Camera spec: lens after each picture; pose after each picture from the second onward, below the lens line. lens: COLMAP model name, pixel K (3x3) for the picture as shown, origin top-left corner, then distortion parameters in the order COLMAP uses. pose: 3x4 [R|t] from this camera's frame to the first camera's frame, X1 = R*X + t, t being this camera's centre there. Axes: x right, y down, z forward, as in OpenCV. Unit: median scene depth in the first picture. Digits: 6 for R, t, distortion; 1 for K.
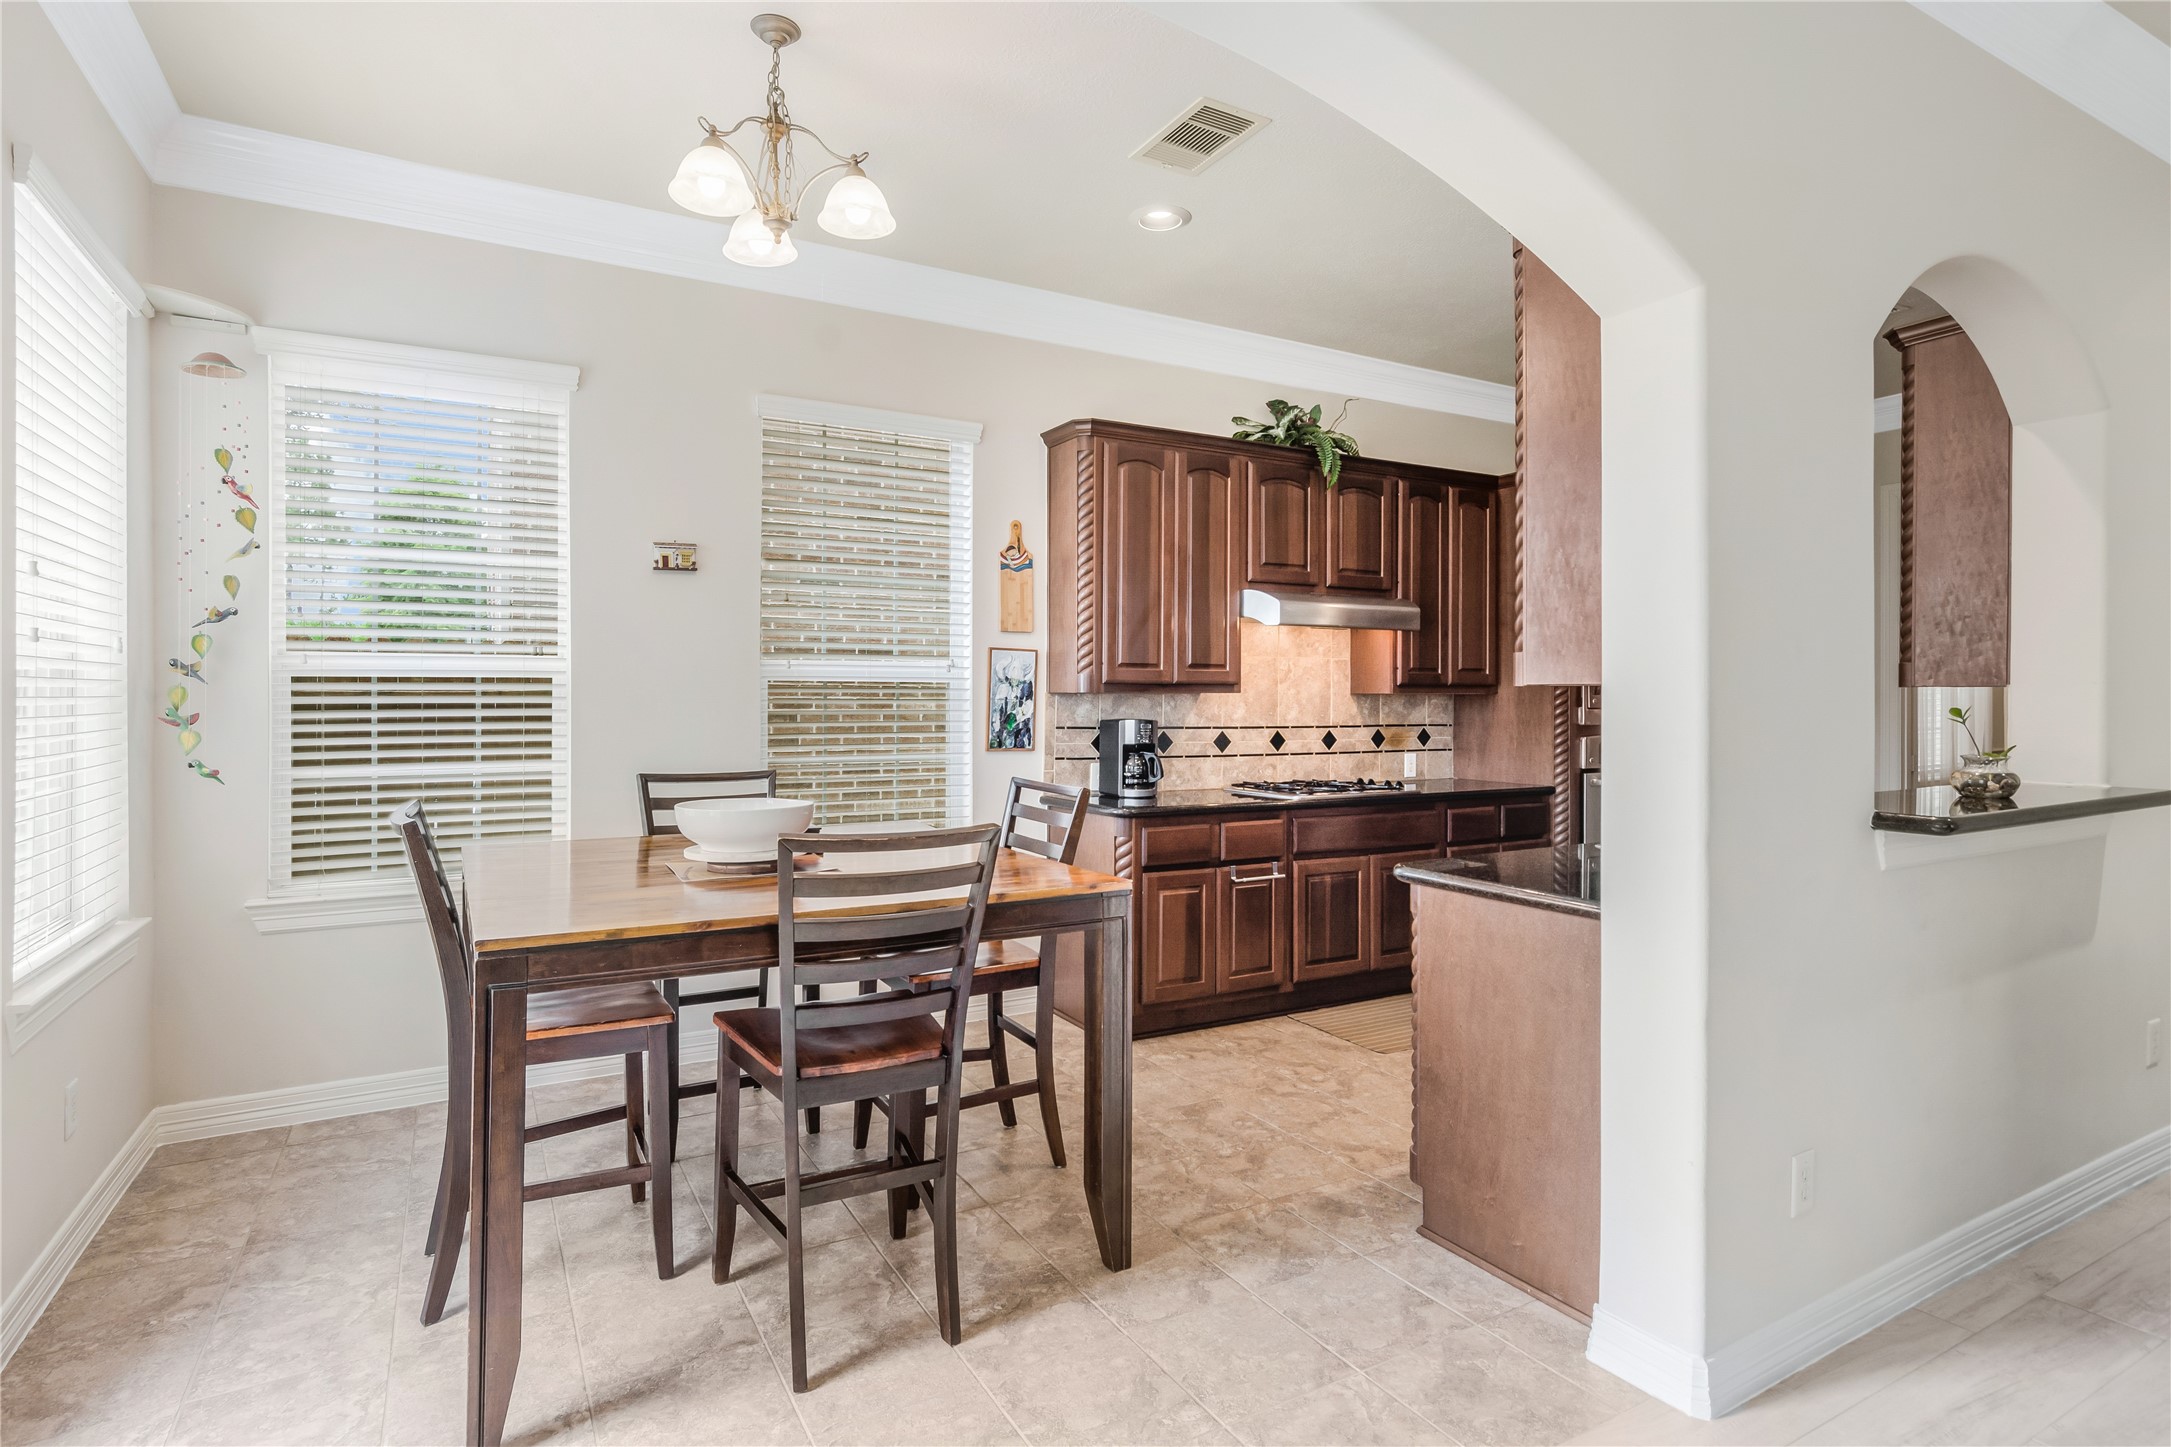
lens RADIAL K [[1092.6, 0, 1081.5], [0, 1092.6, 695.7], [0, 0, 1]] dist [-0.002621, -0.000220]
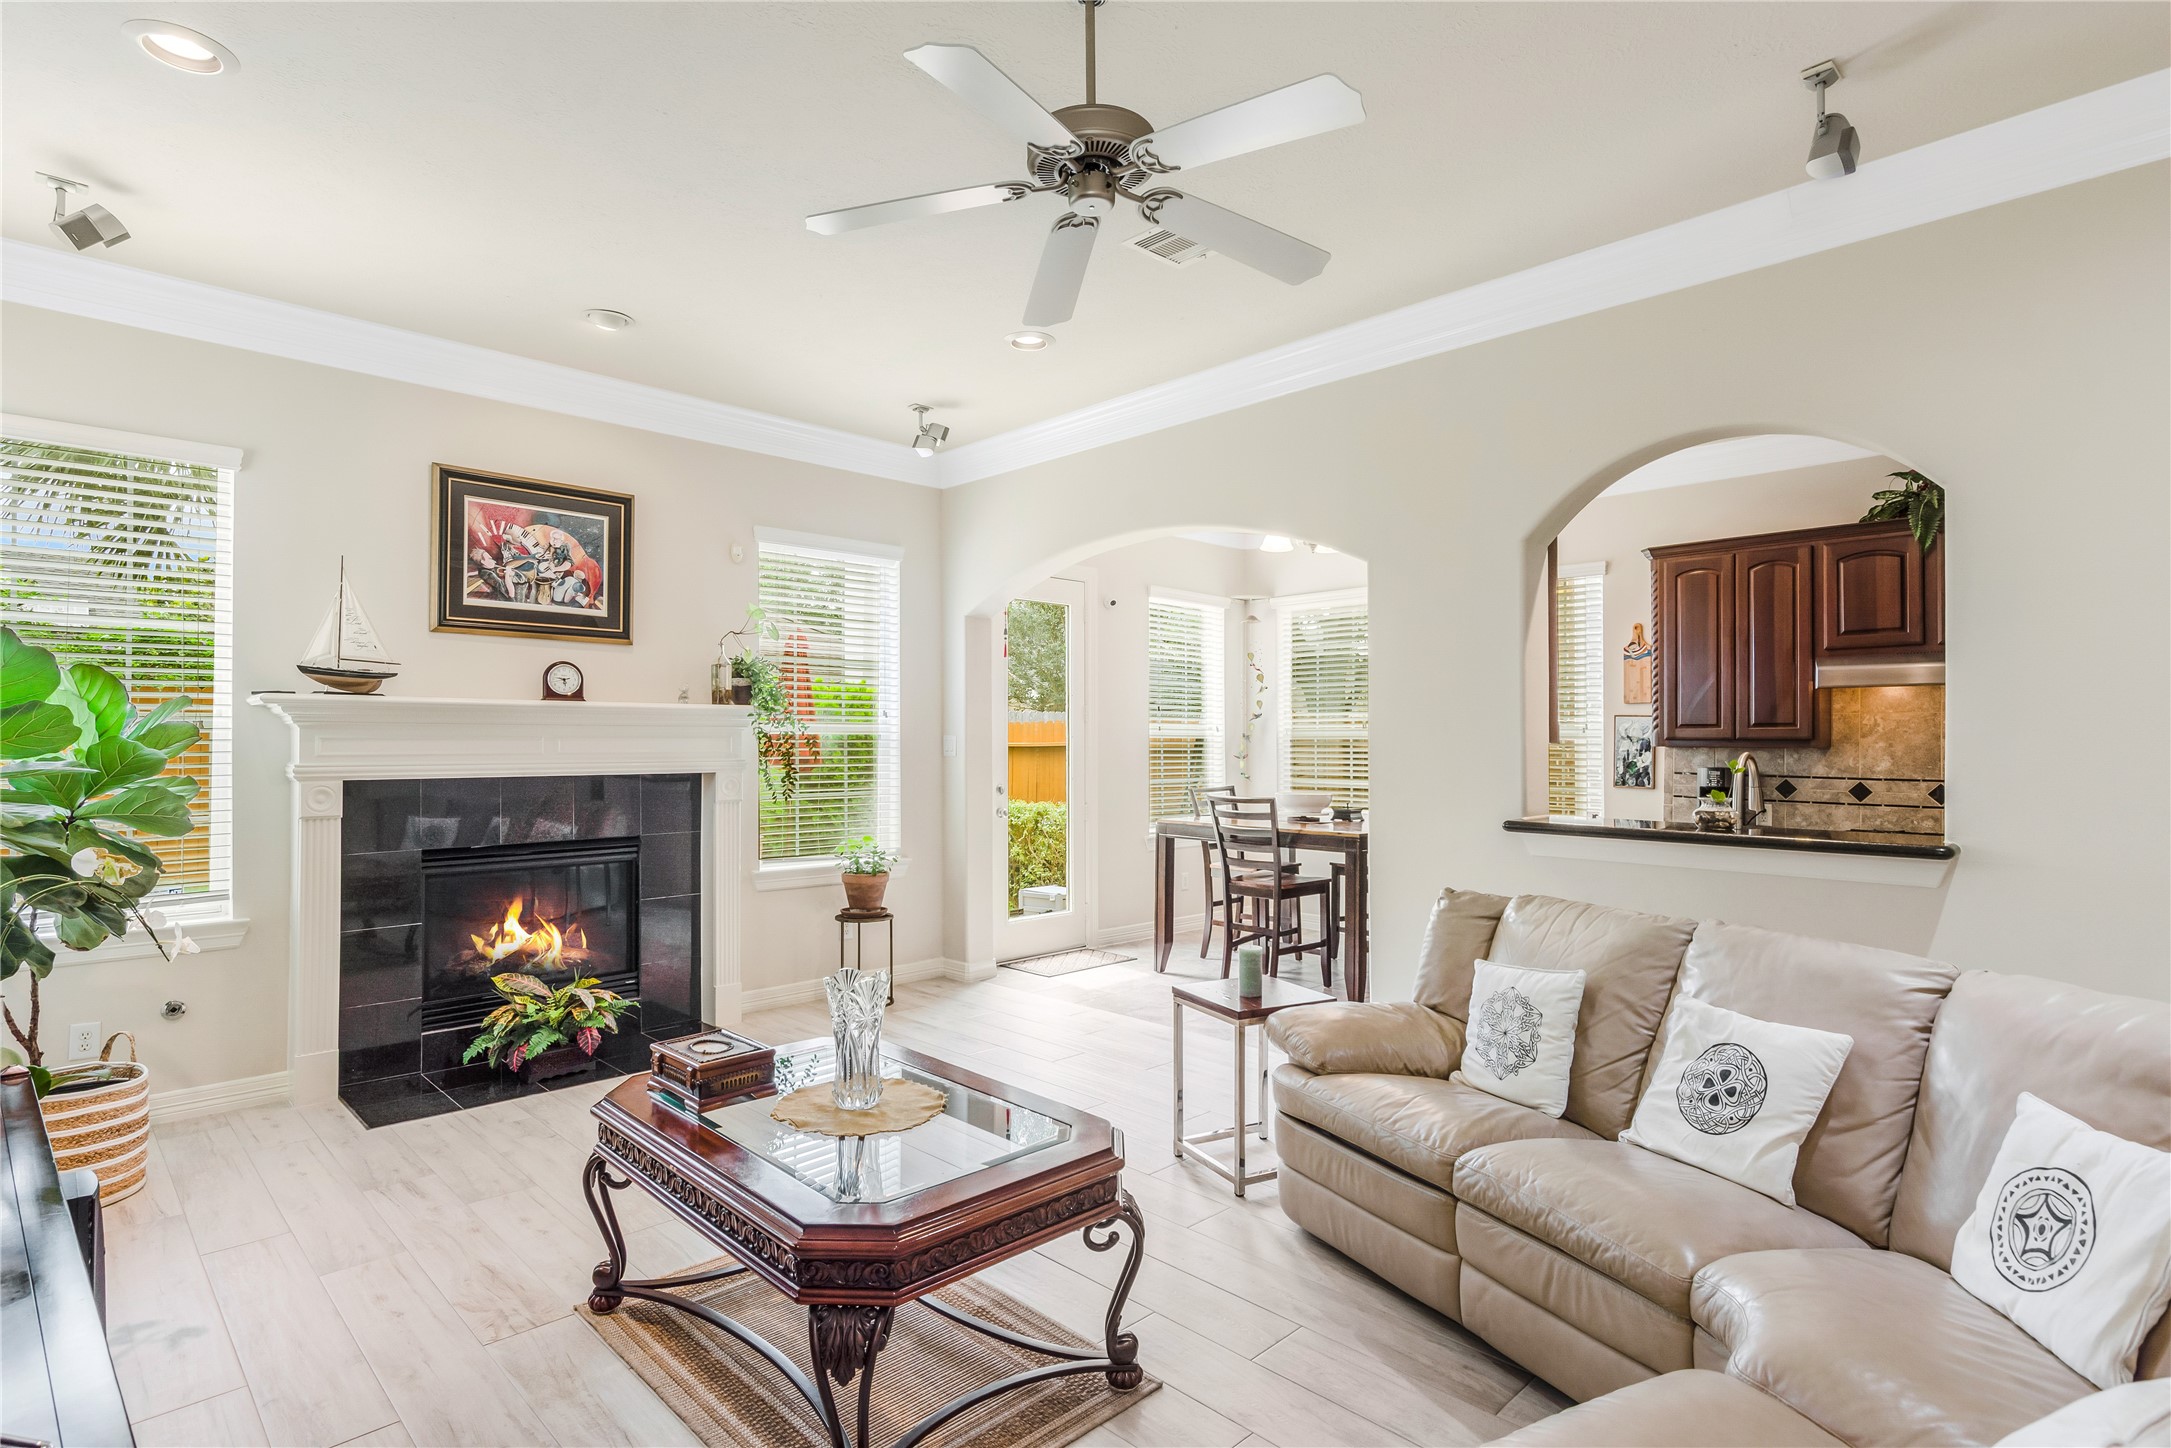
lens RADIAL K [[1106.5, 0, 1080.1], [0, 1106.5, 733.1], [0, 0, 1]] dist [-0.001324, 0.001746]
pose [[0.272814, -0.007679, -0.962036, 1.071738], [-0.003038, 0.999956, -0.008843, -0.005021], [0.962062, 0.005336, 0.272779, -0.069135]]
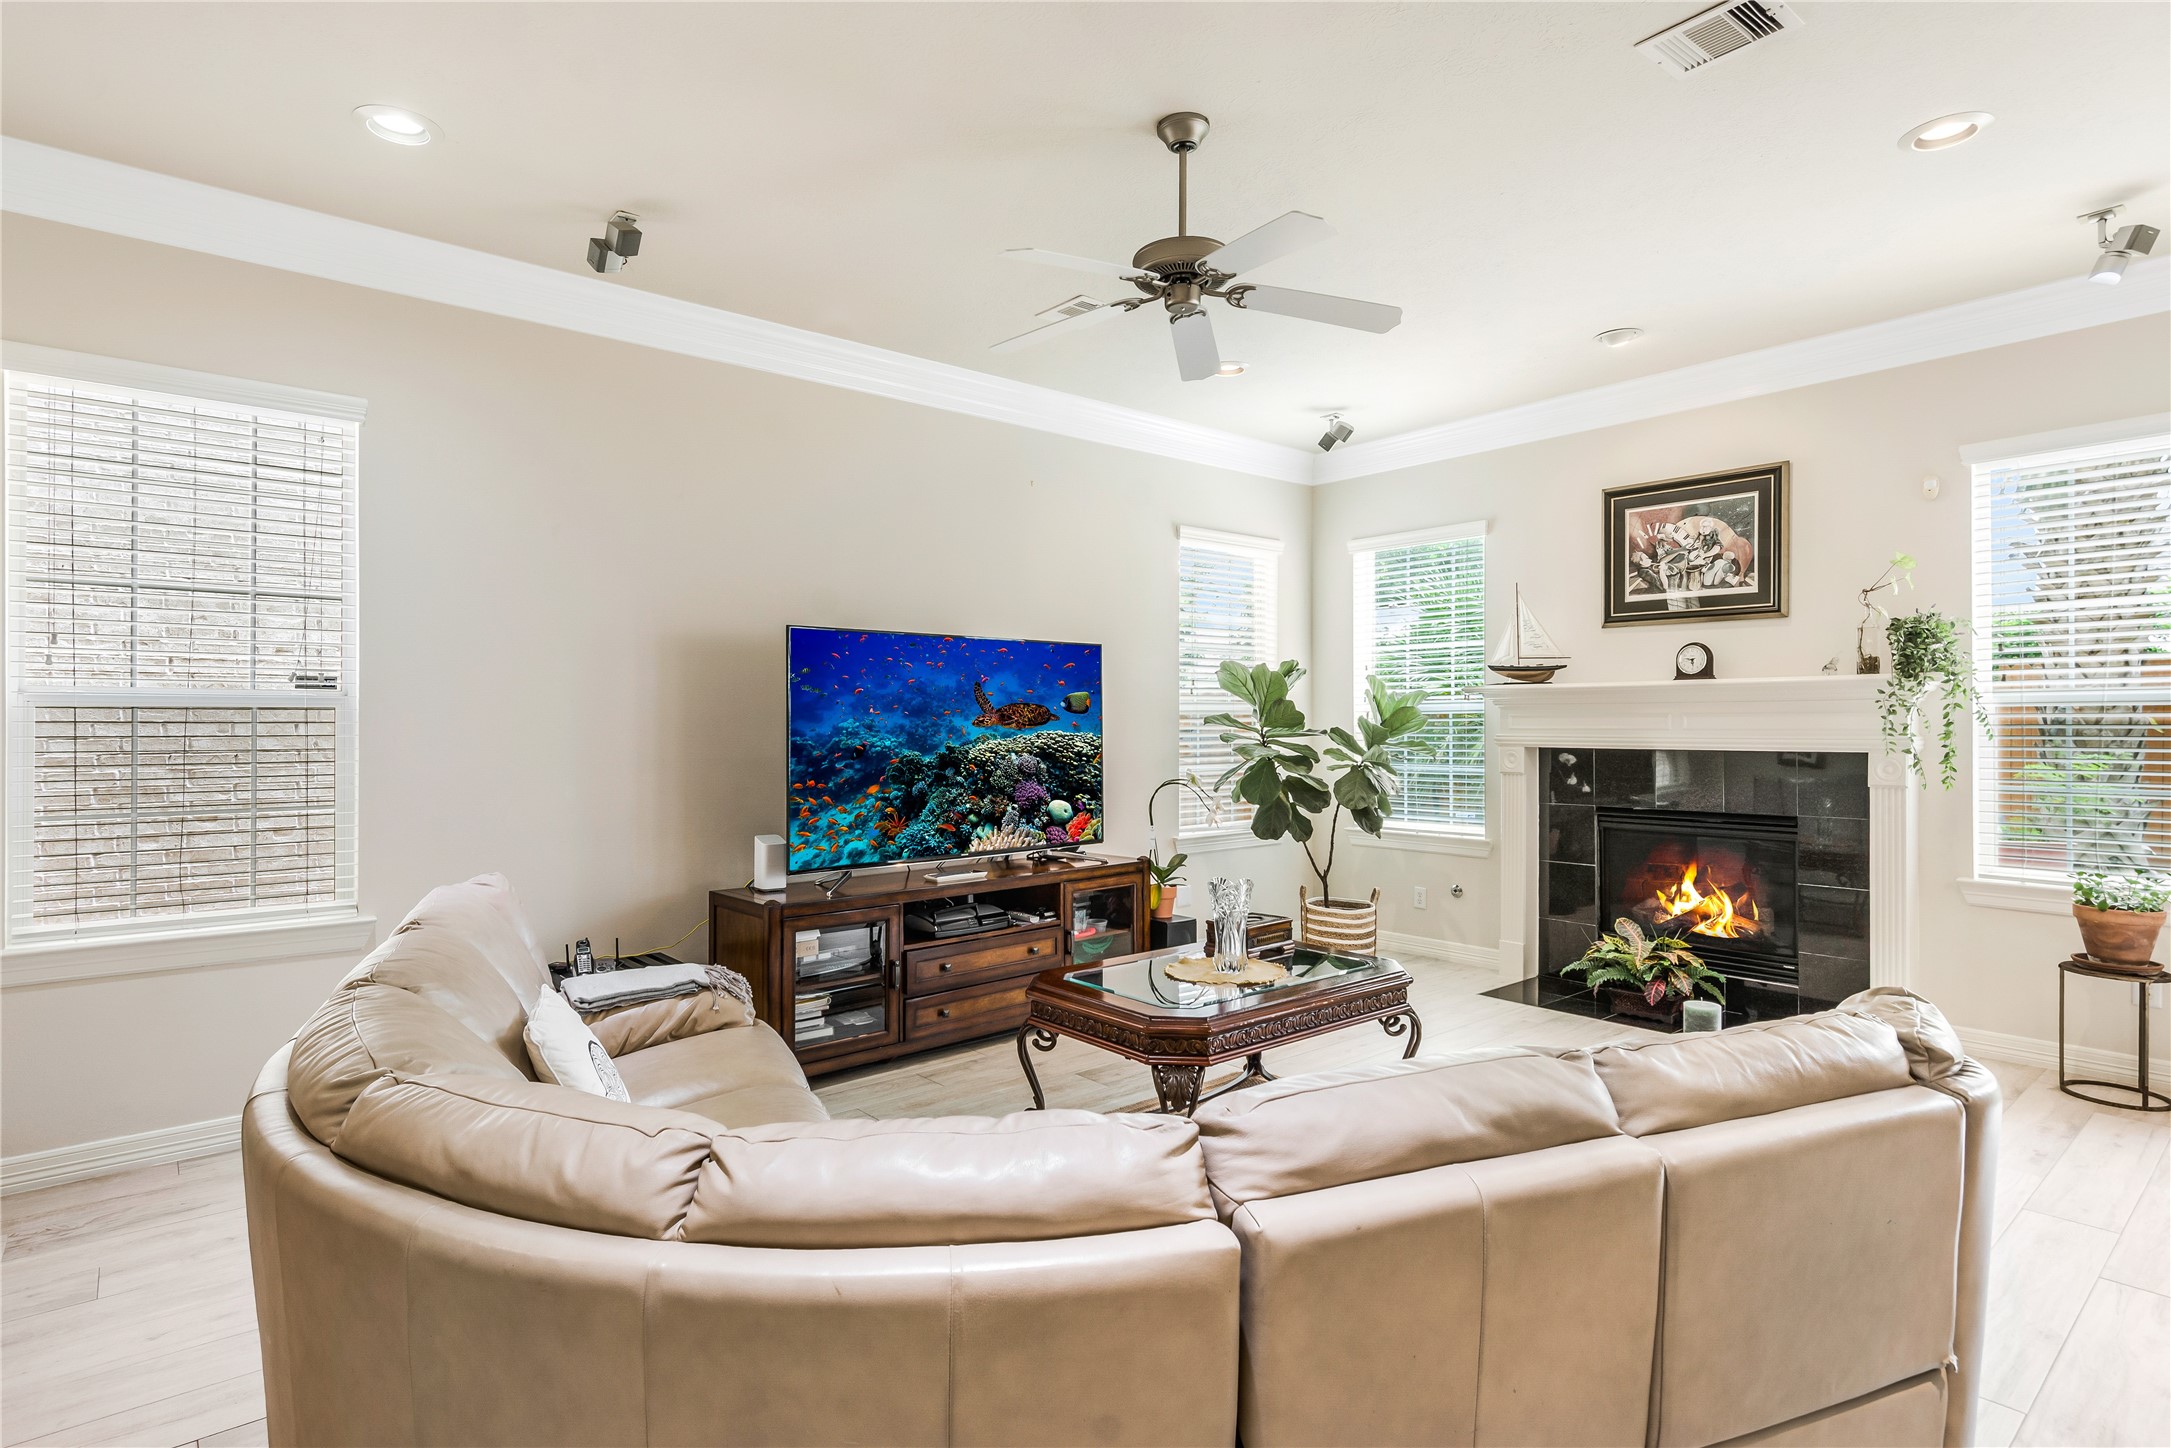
lens RADIAL K [[1126.8, 0, 1064.4], [0, 1126.8, 733.2], [0, 0, 1]] dist [-0.004731, -0.000106]
pose [[-0.979686, 0.002316, -0.200525, 0.792716], [0.000660, 0.999965, 0.008327, 0.000857], [0.200538, 0.008026, -0.979653, 0.704752]]
